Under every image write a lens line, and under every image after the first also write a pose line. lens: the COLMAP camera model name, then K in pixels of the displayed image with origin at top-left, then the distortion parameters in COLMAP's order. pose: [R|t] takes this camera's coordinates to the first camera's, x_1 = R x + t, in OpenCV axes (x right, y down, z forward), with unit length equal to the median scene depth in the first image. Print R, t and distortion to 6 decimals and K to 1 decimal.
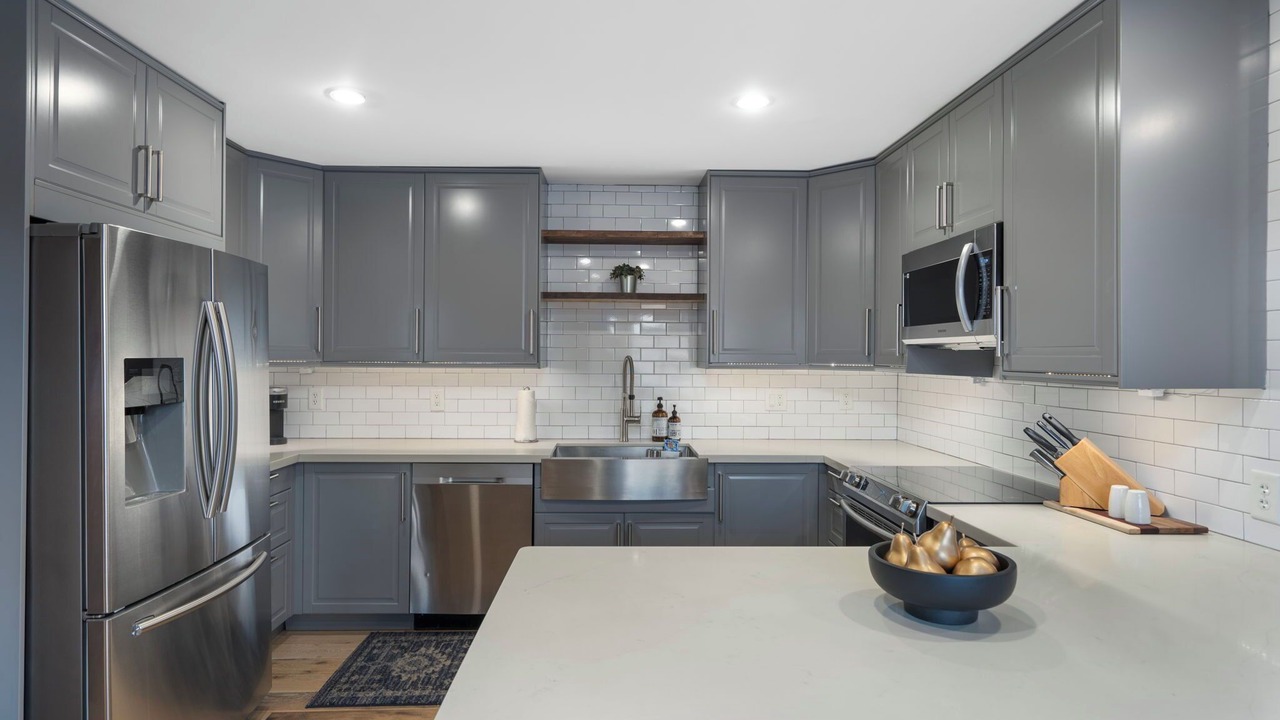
lens RADIAL K [[696.6, 0, 641.2], [0, 696.6, 353.6], [0, 0, 1]] dist [-0.000112, 0.000119]
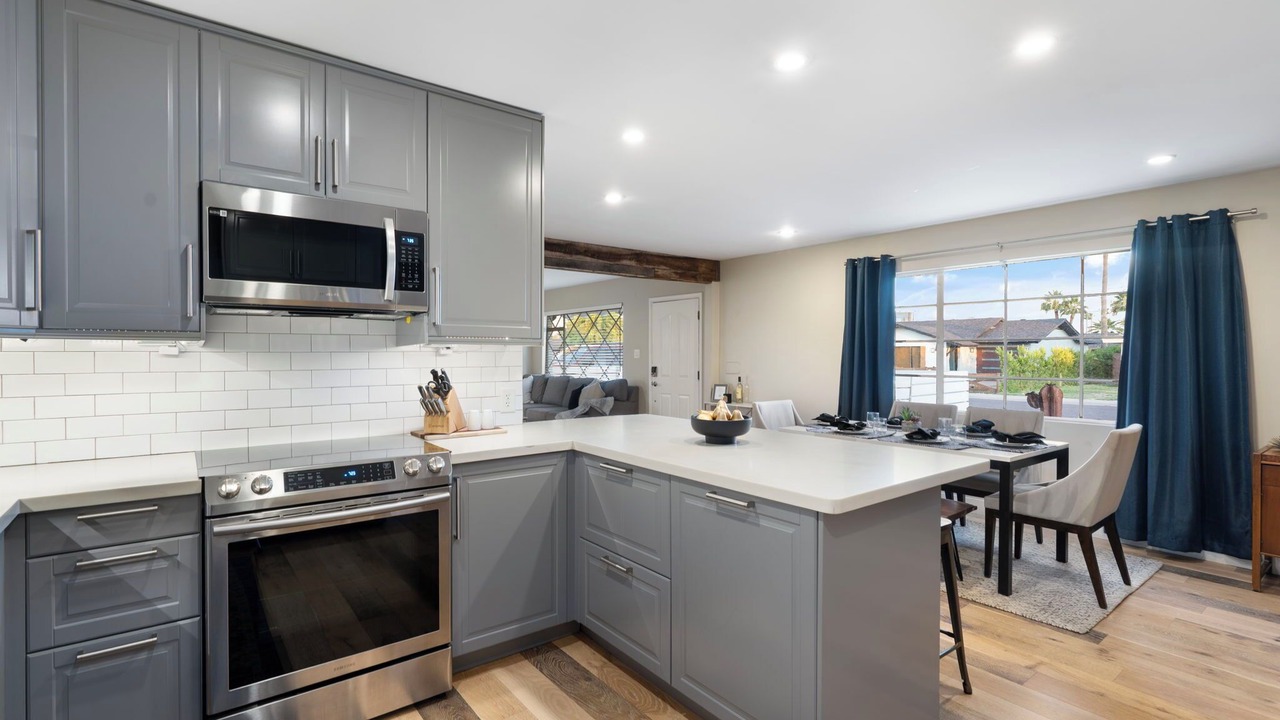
lens RADIAL K [[580.5, 0, 640.0], [0, 580.5, 360.0], [0, 0, 1]] dist [-0.000002, 0.000113]
pose [[-0.597410, -0.017709, 0.801740, -0.356260], [-0.008478, 0.999840, 0.015767, 0.032453], [-0.801891, 0.002623, -0.597464, 0.887433]]
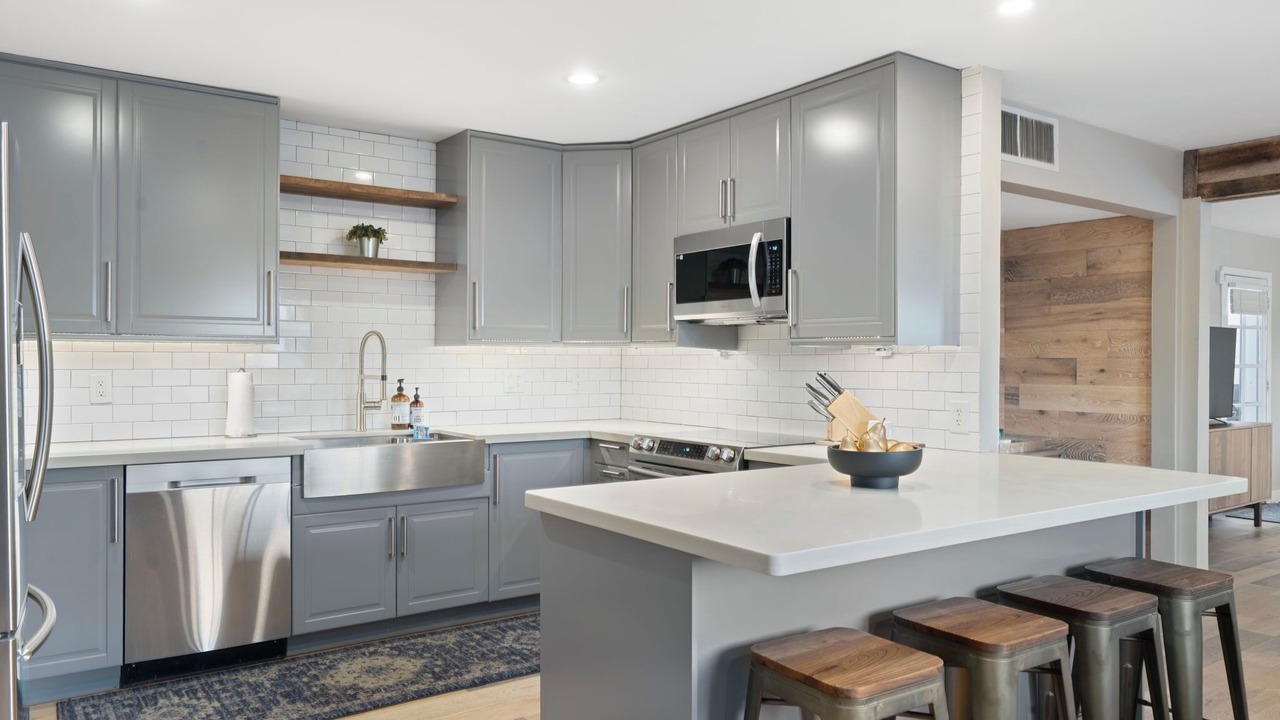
lens RADIAL K [[892.0, 0, 640.0], [0, 892.0, 360.0], [0, 0, 1]] dist [0.003654, 0.001688]
pose [[0.828694, -0.003672, 0.559690, -0.400687], [0.000742, 0.999985, 0.005462, 0.037224], [-0.559701, -0.004112, 0.828684, -0.112342]]
